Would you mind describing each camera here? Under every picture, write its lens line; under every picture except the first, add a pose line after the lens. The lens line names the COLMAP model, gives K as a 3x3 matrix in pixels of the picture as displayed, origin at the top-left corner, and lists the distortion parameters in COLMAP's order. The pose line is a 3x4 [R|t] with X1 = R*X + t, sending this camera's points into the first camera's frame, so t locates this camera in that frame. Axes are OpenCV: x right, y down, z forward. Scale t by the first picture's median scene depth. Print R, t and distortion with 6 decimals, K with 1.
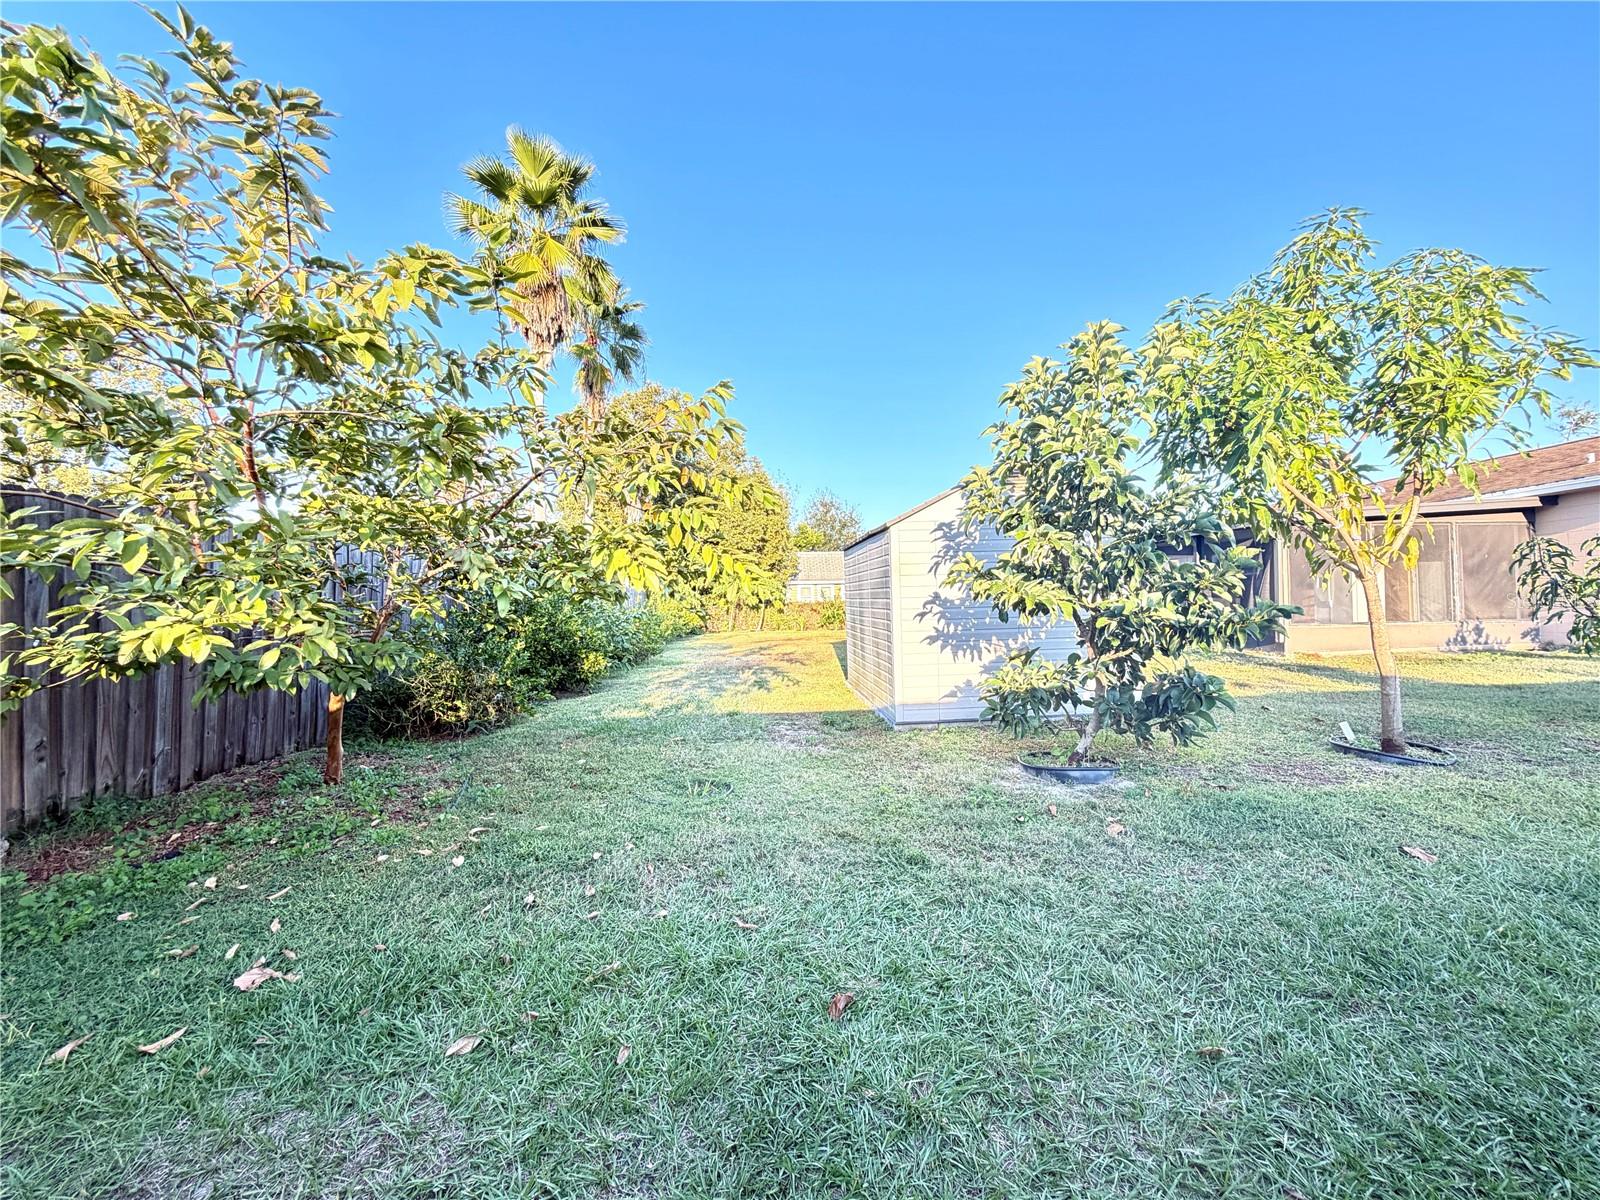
lens RADIAL K [[638.6, 0, 806.1], [0, 638.6, 591.8], [0, 0, 1]] dist [0.004626, -0.000823]
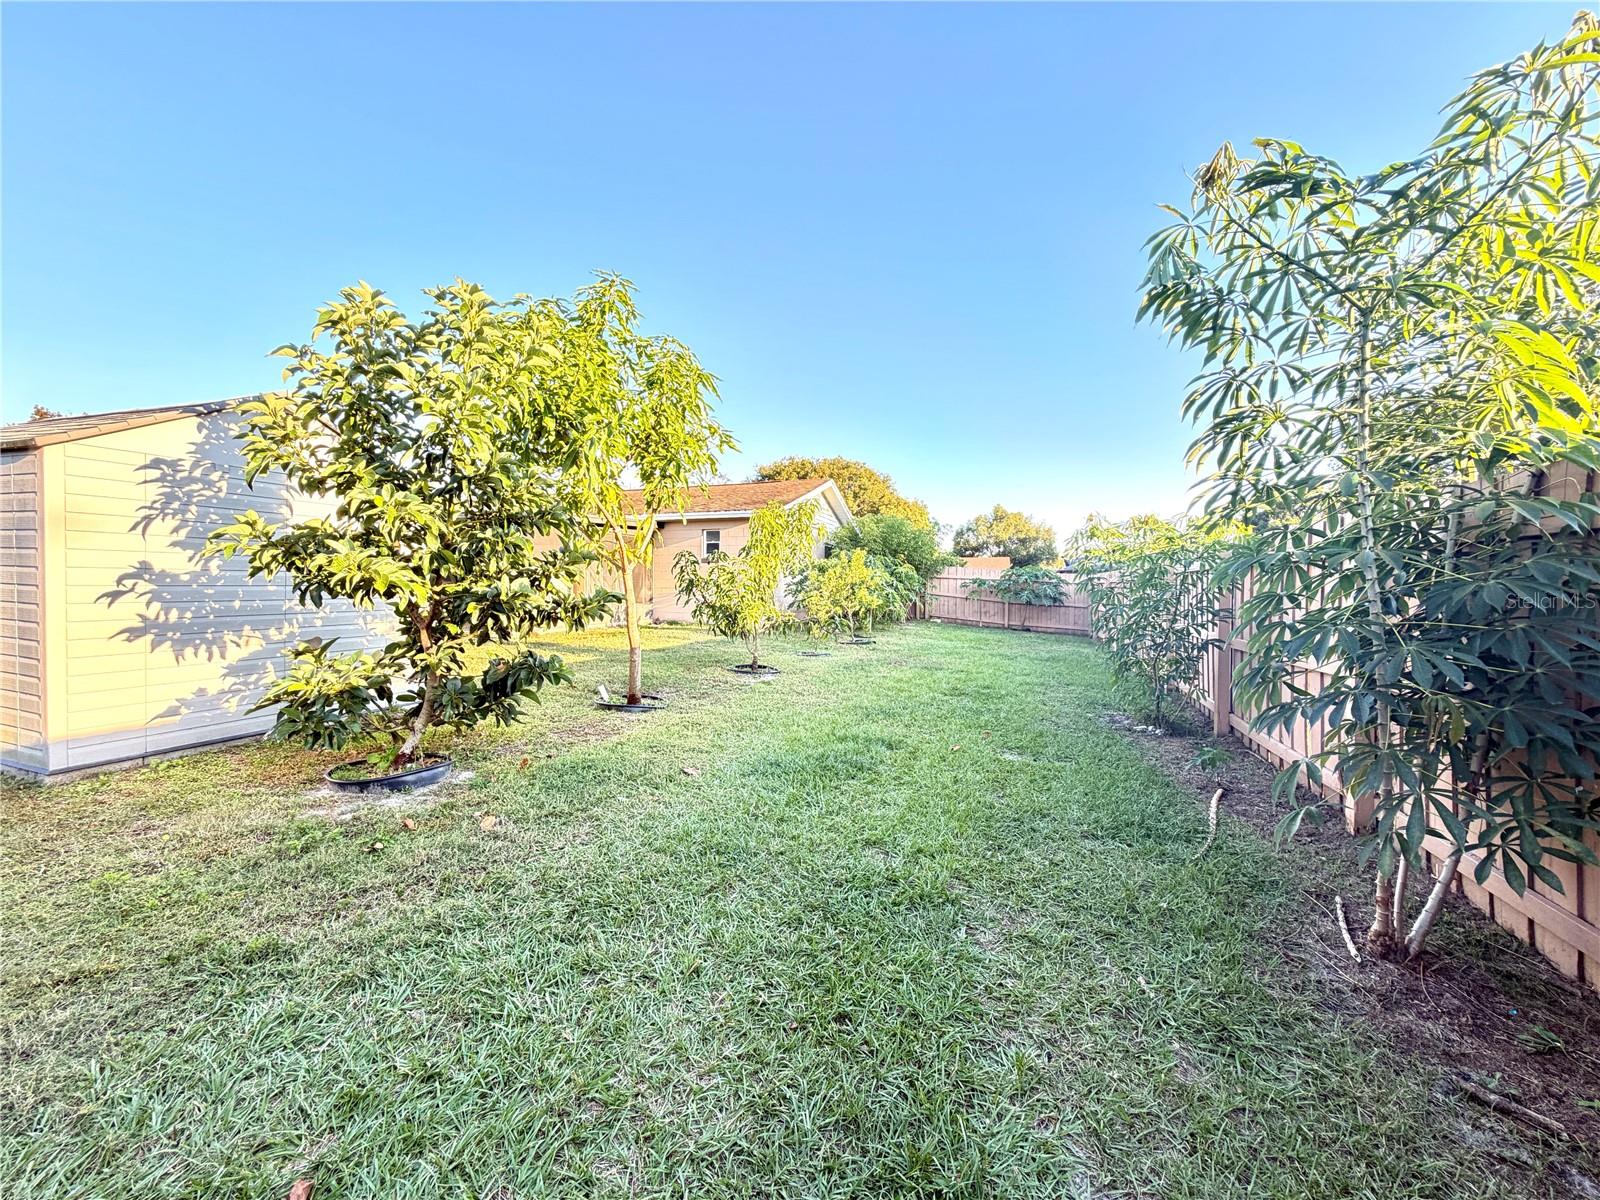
lens RADIAL K [[638.6, 0, 803.6], [0, 638.6, 594.7], [0, 0, 1]] dist [0.004626, -0.000823]
pose [[0.423778, 0.016093, 0.905623, -0.138375], [-0.044711, 0.998995, 0.003170, 0.003092], [-0.904662, -0.041835, 0.424072, 0.125603]]
